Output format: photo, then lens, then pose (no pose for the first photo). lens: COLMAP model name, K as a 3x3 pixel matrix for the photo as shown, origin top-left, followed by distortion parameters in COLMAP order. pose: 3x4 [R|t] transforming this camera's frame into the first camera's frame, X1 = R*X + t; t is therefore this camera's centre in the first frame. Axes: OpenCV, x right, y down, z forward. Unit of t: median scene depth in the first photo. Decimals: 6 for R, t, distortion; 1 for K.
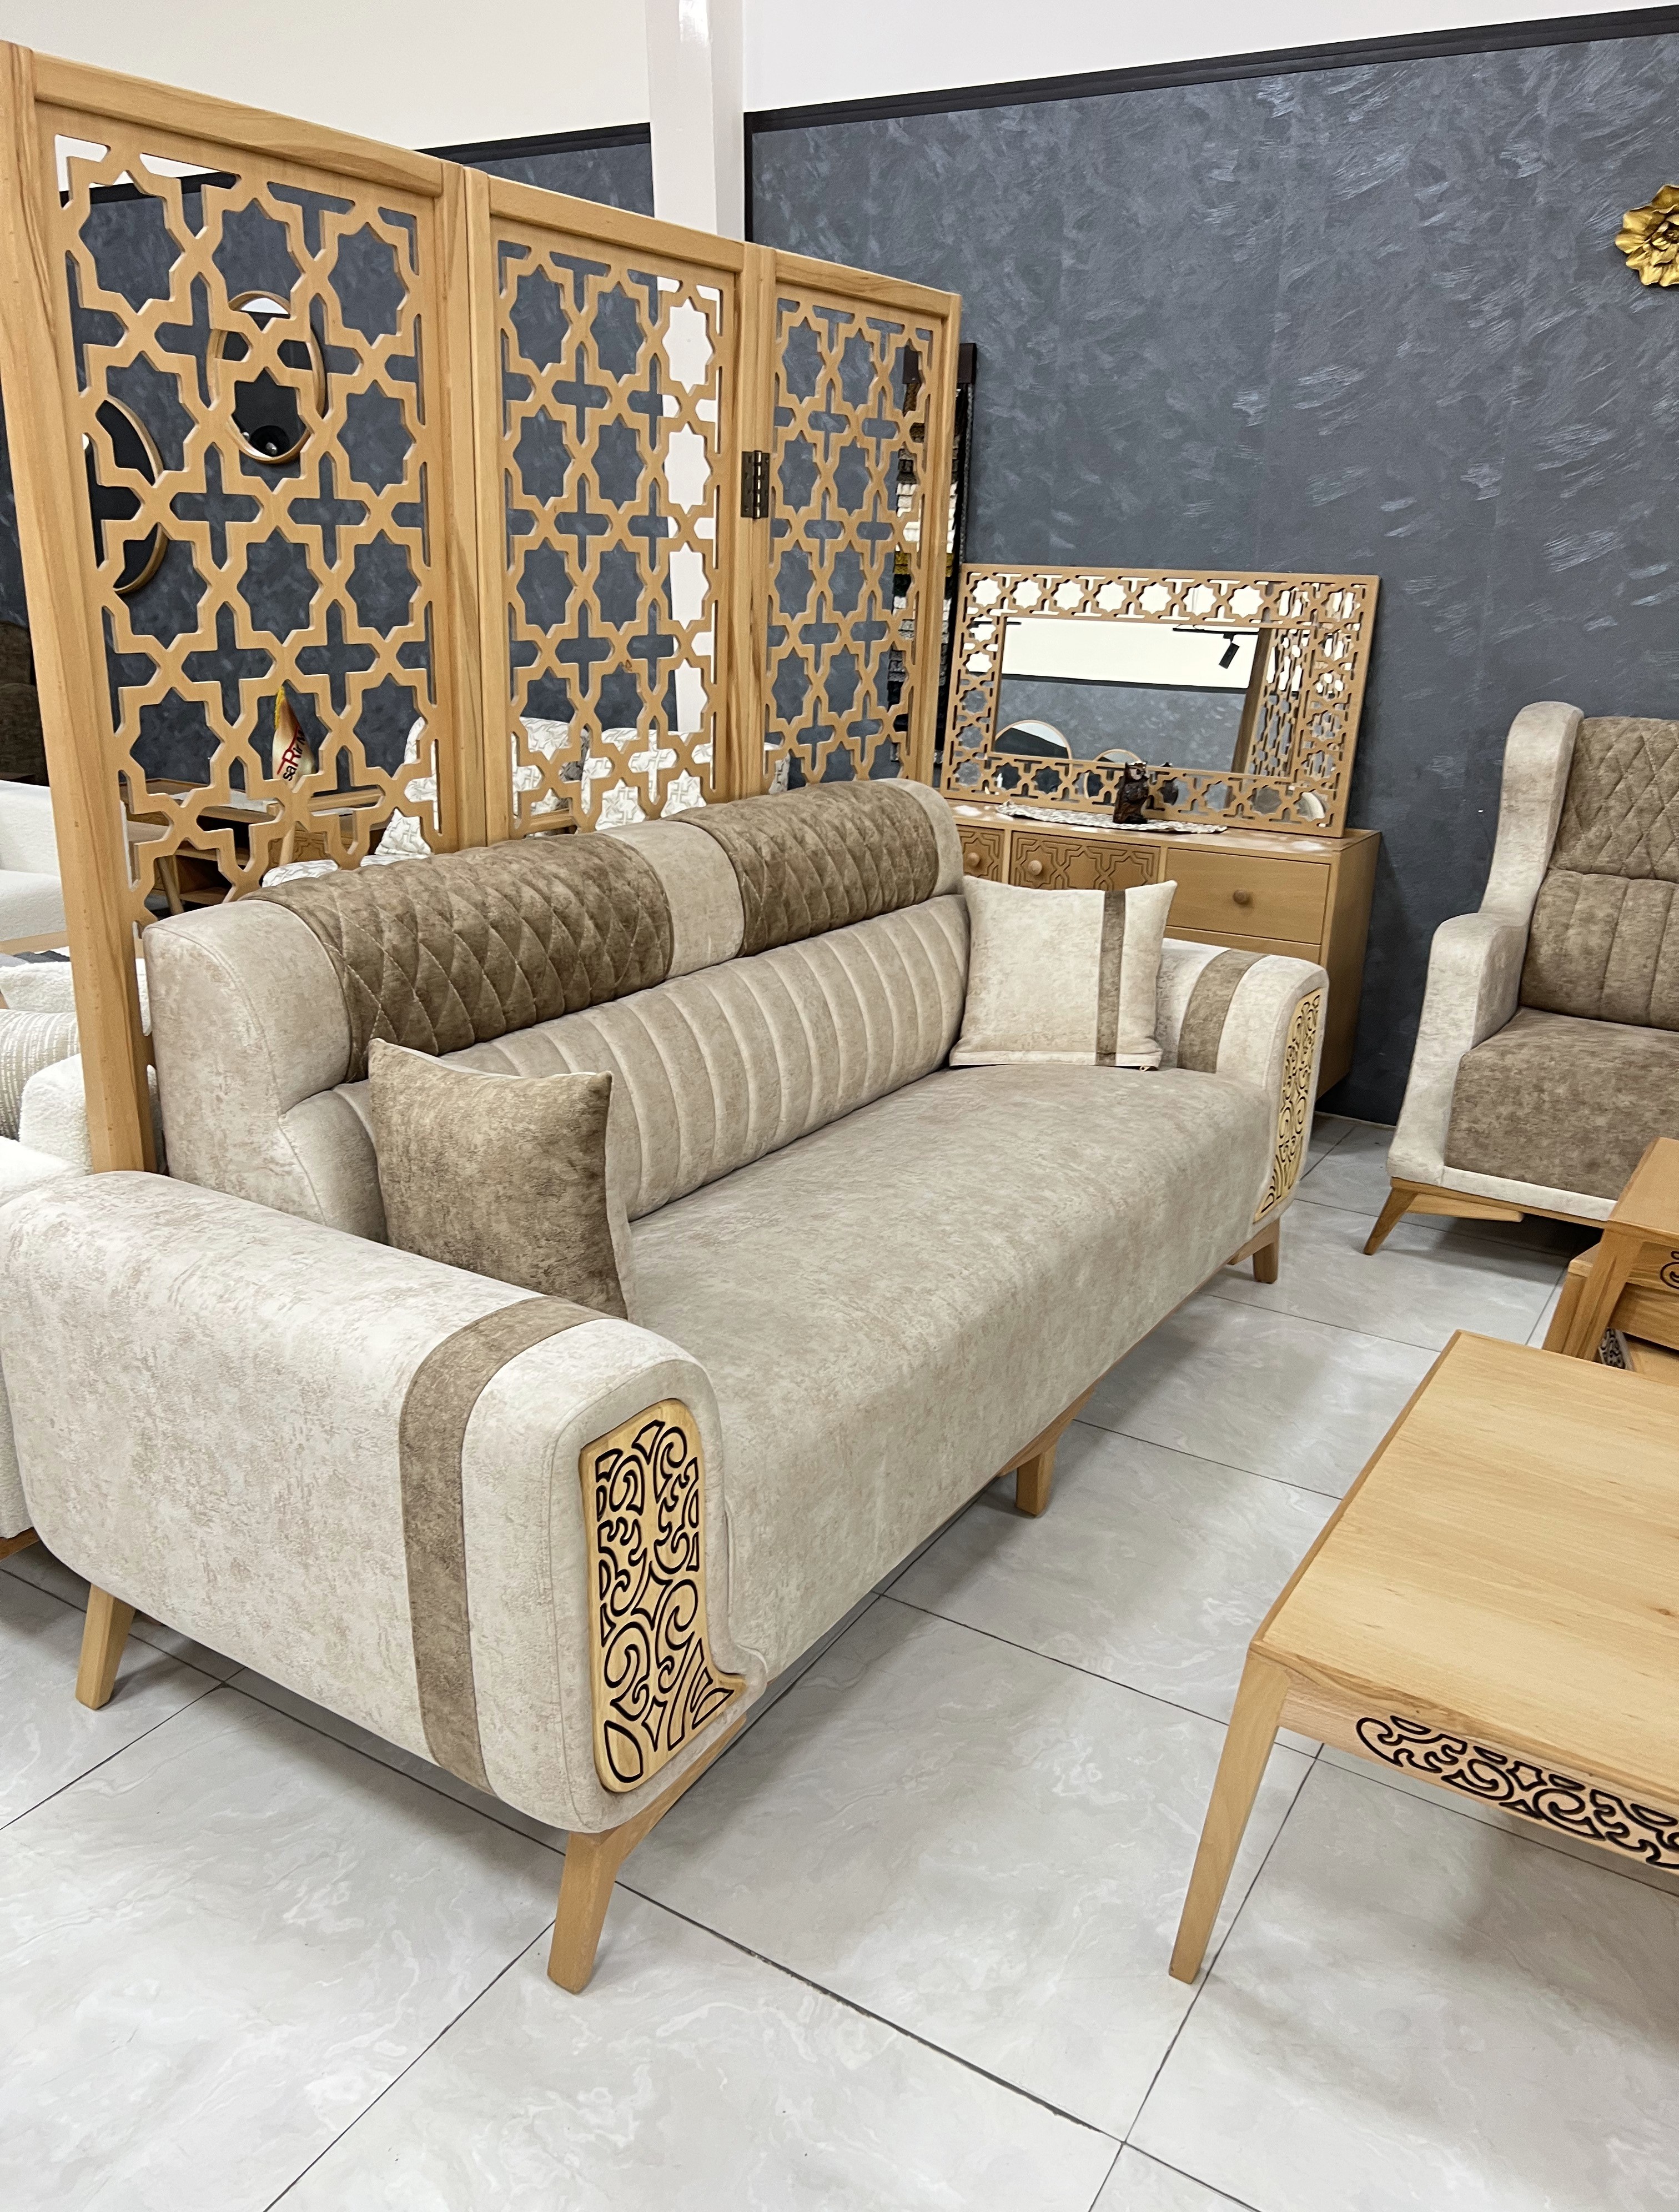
lens RADIAL K [[1716.7, 0, 837.8], [0, 1716.7, 1097.9], [0, 0, 1]] dist [0.012229, 0.006839]
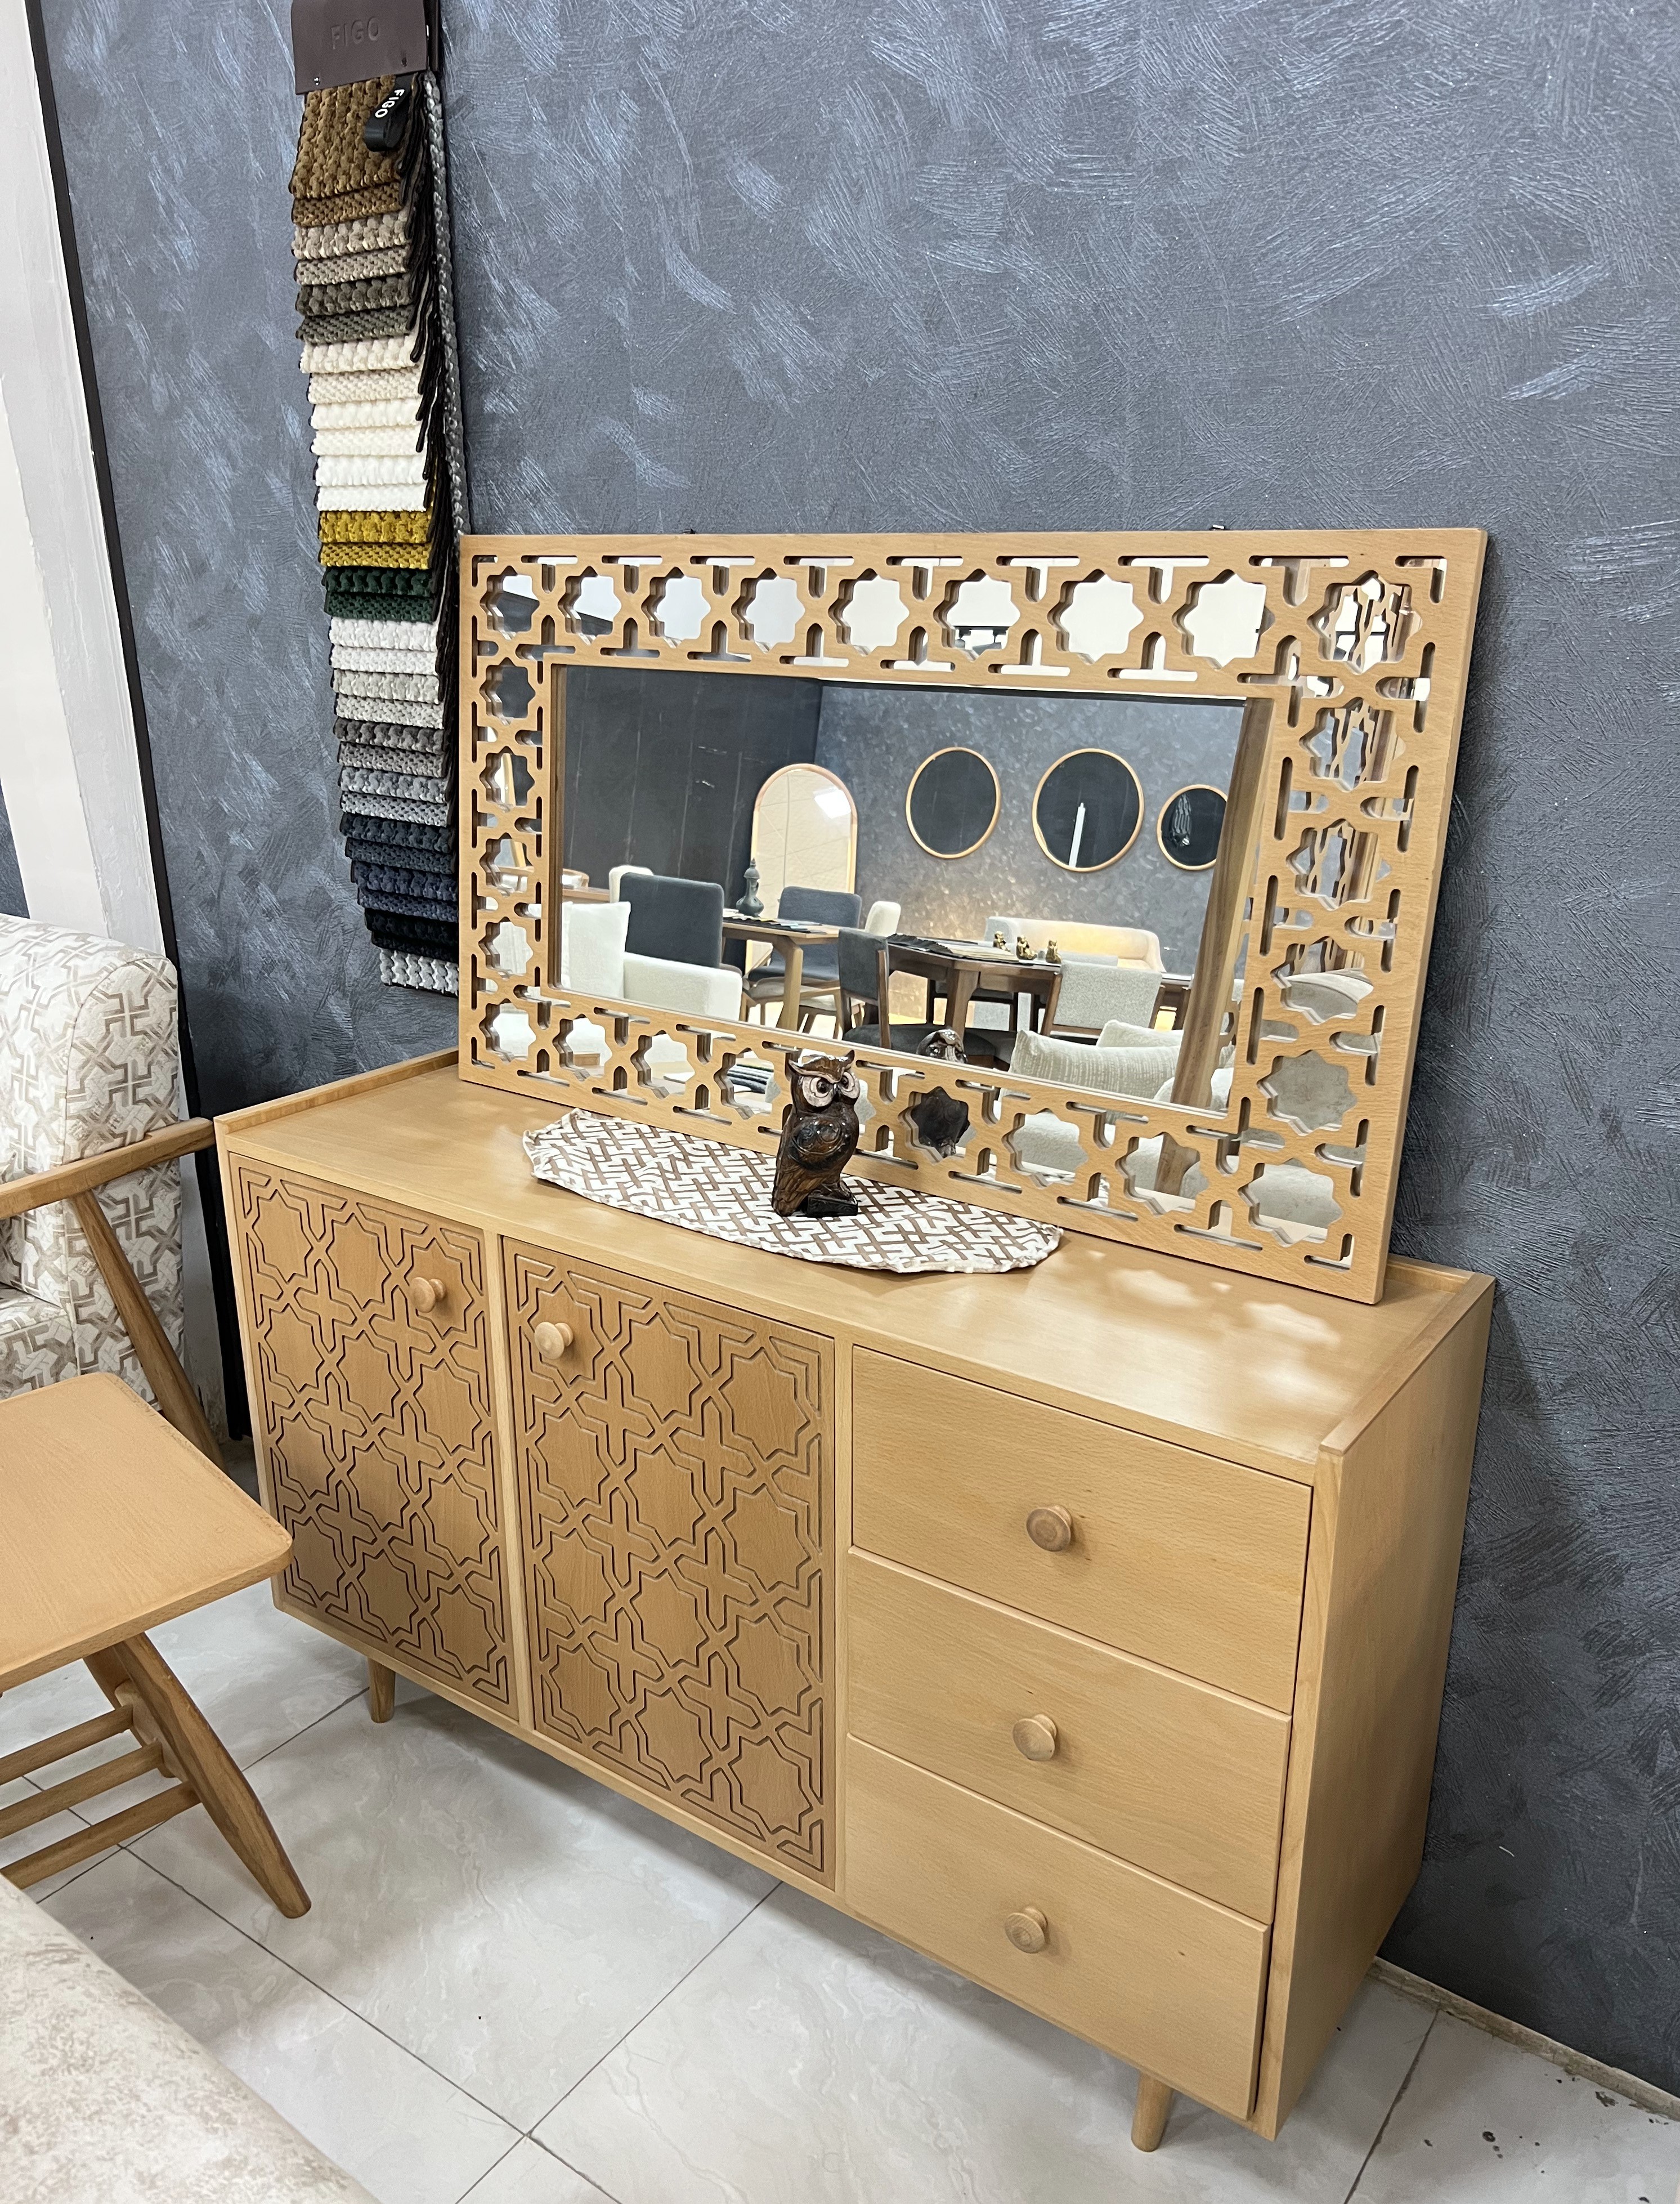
lens RADIAL K [[1710.5, 0, 842.0], [0, 1710.5, 1112.8], [0, 0, 1]] dist [0.012229, 0.006839]
pose [[0.998007, -0.005343, -0.062878, 0.206289], [0.005637, 0.999974, 0.004496, -0.189057], [0.062852, -0.004841, 0.998011, 0.647524]]
